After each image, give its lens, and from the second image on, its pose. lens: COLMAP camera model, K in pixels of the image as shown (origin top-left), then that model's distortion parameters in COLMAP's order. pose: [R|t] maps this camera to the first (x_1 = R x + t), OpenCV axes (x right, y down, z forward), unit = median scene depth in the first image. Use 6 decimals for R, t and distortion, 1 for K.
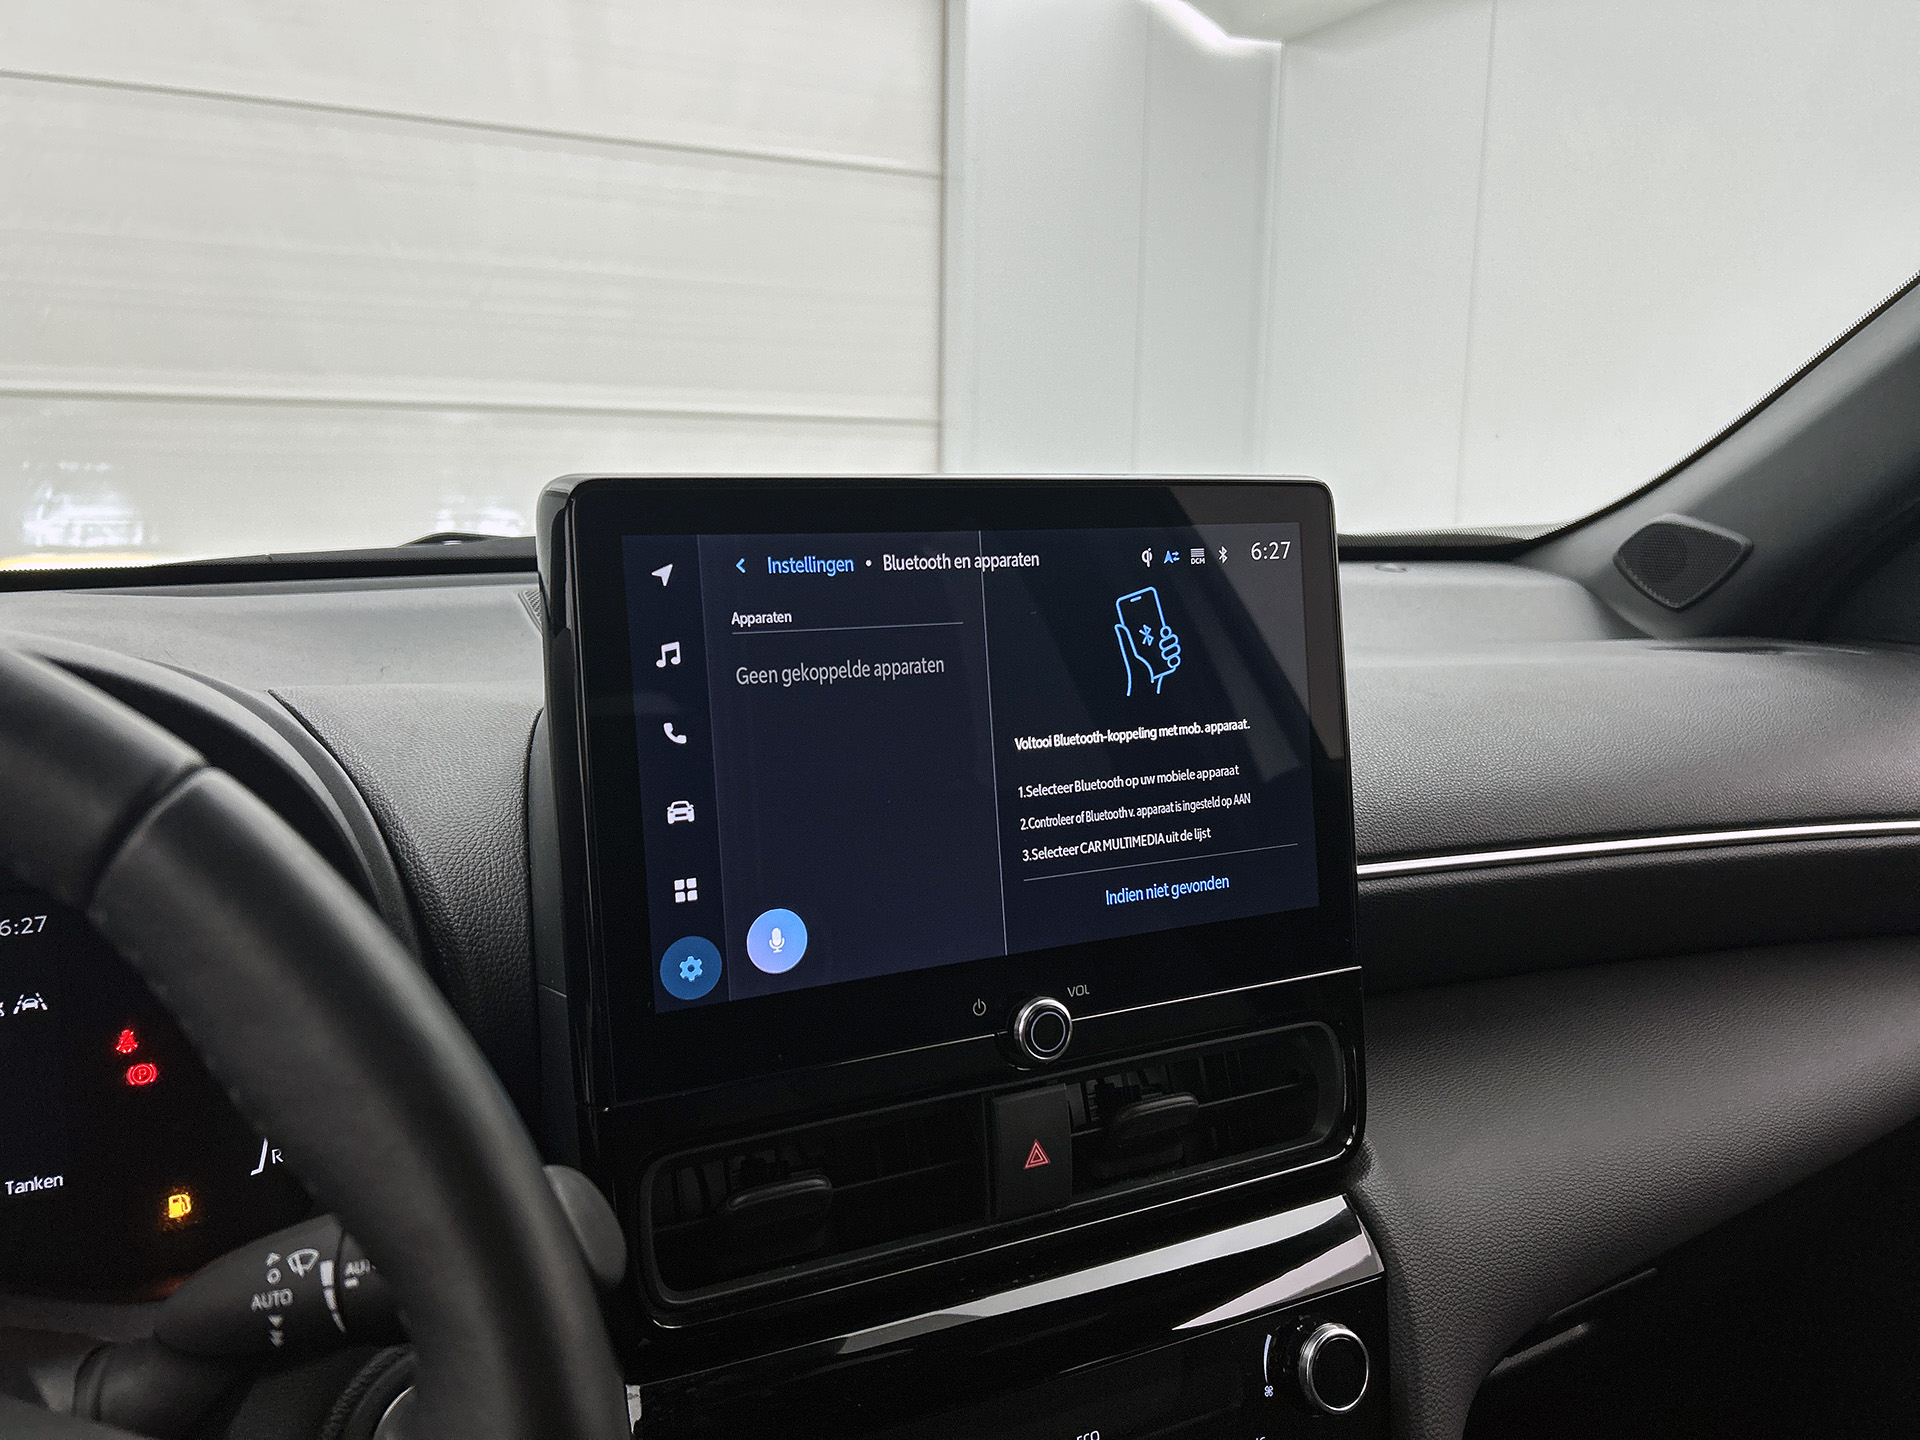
lens RADIAL K [[1455.7, 0, 958.7], [0, 1455.7, 712.8], [0, 0, 1]] dist [0.045943, -0.060839]
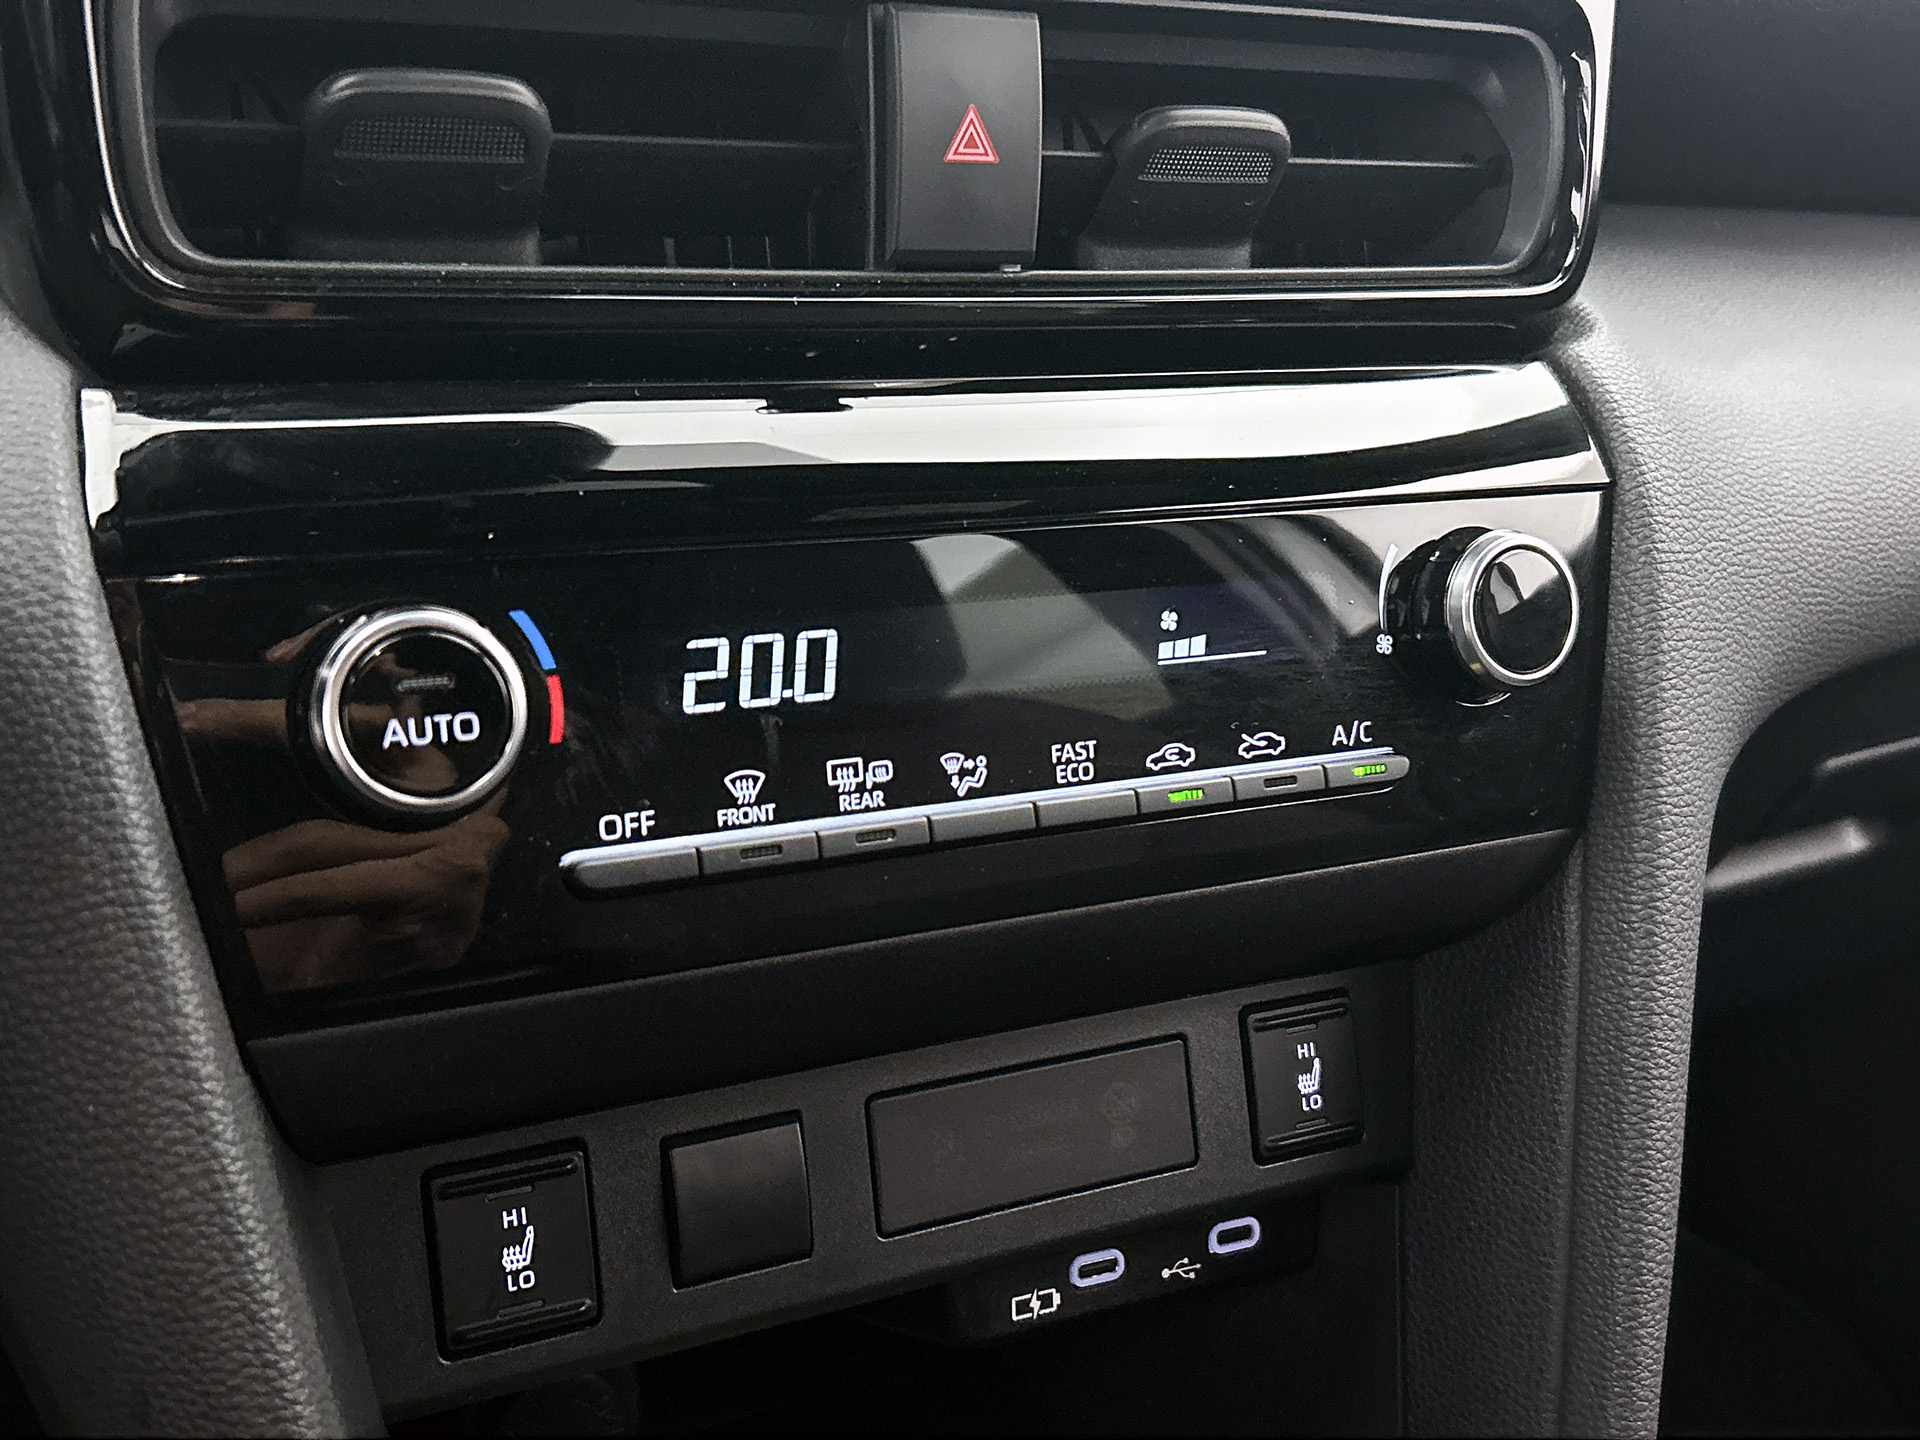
lens RADIAL K [[2031.1, 0, 953.7], [0, 2031.1, 711.2], [0, 0, 1]] dist [0.012470, 0.000000]
pose [[0.998184, 0.051262, 0.031626, 0.034685], [-0.055704, 0.985391, 0.160942, 0.379164], [-0.022914, -0.162411, 0.986457, 0.278801]]
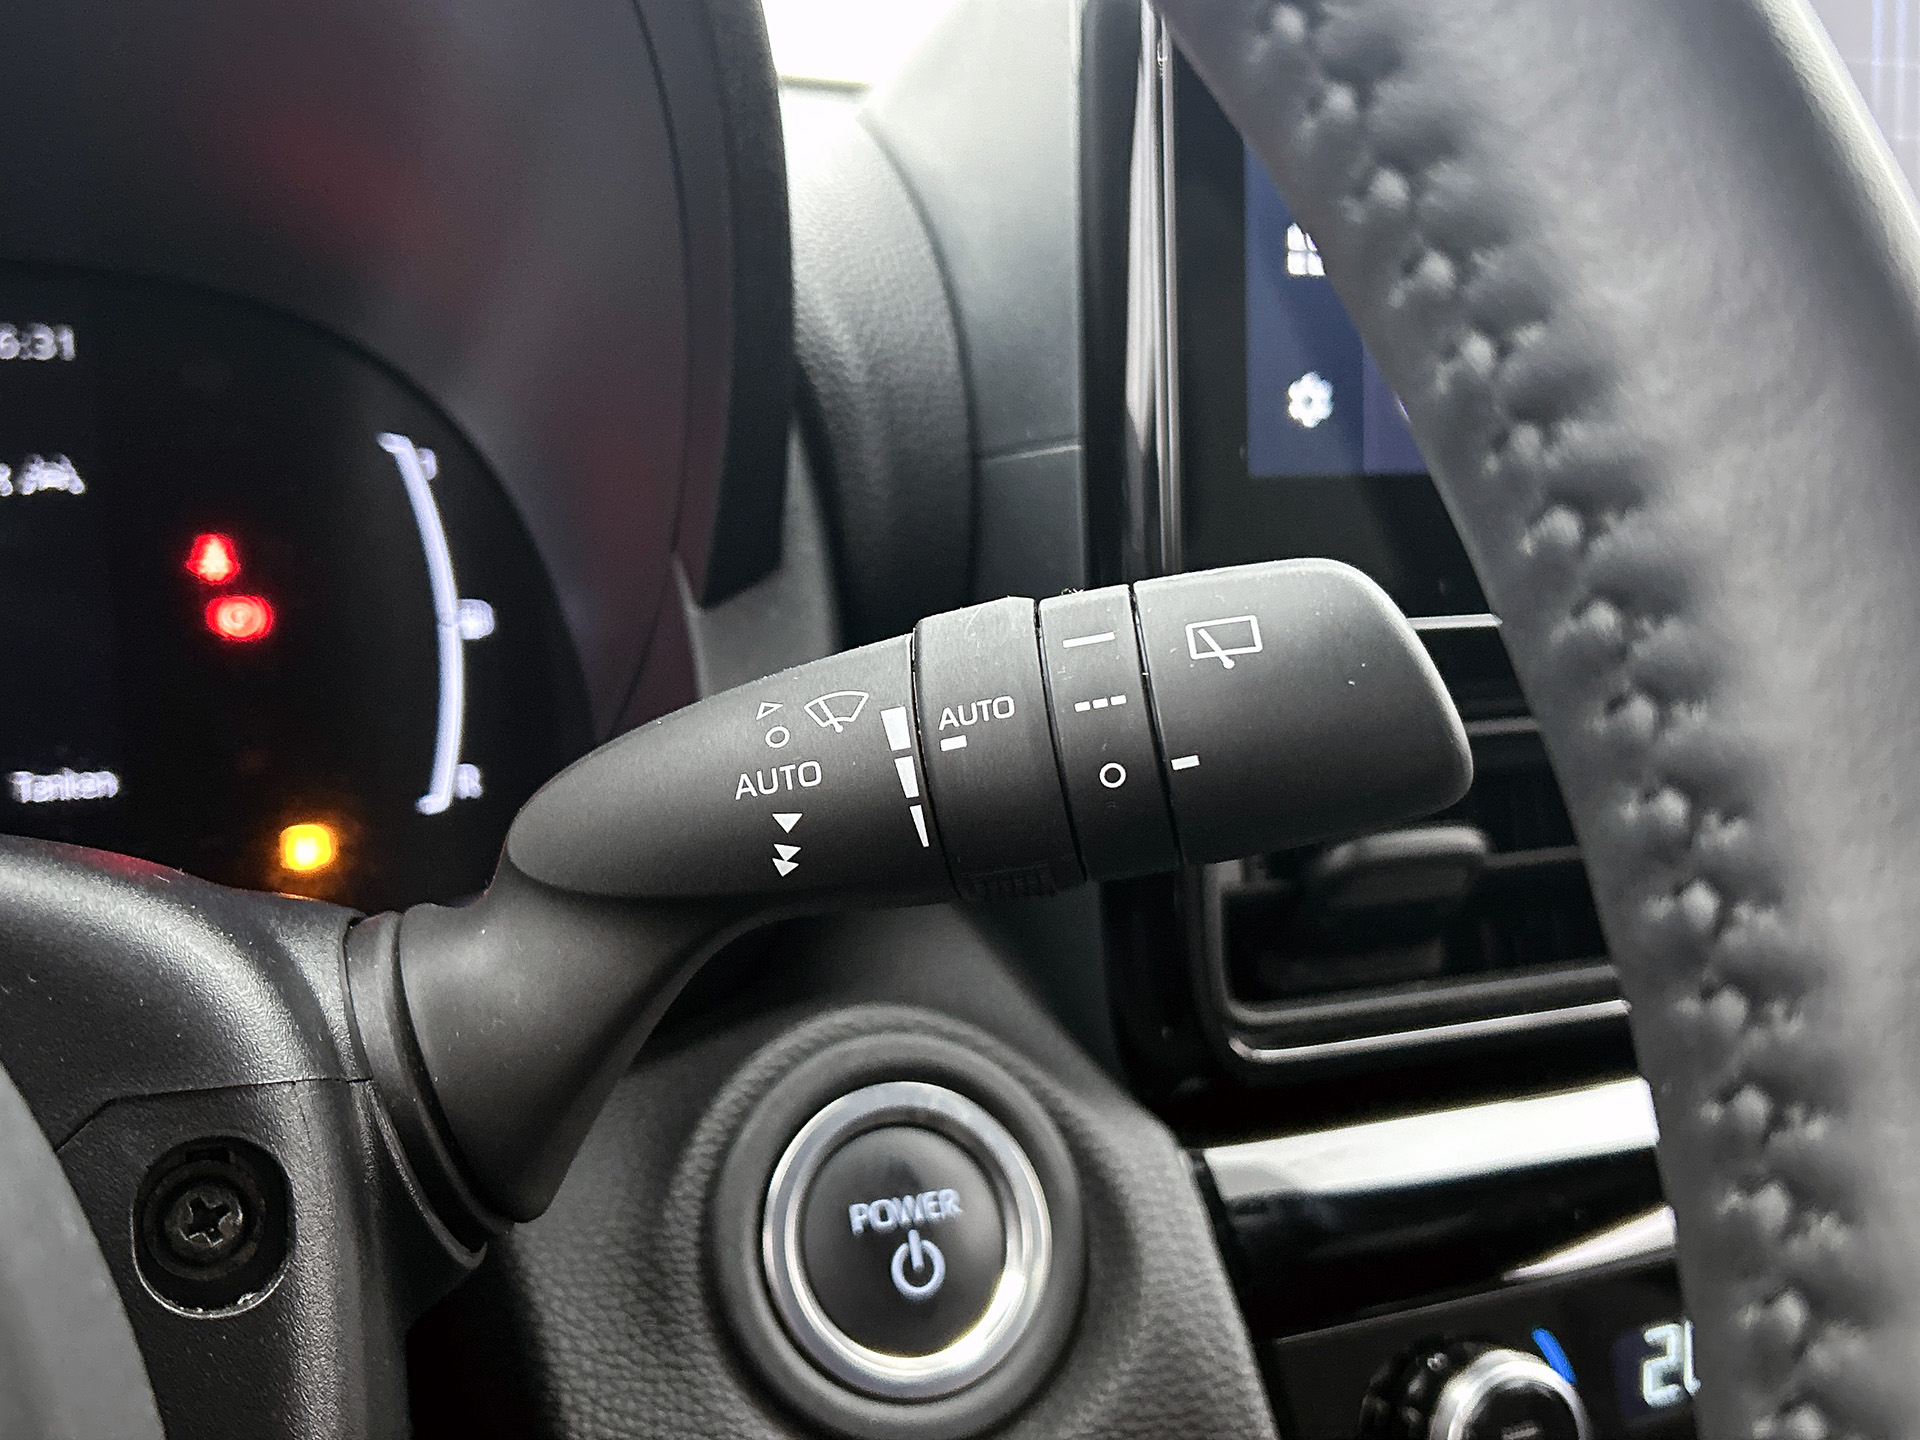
lens RADIAL K [[2058.5, 0, 927.3], [0, 2058.5, 732.9], [0, 0, 1]] dist [-0.022025, 0.000000]
pose [[0.999140, 0.035595, -0.021268, -0.266072], [-0.034184, 0.997403, 0.063394, 0.223083], [0.023469, -0.062613, 0.997762, 0.212706]]
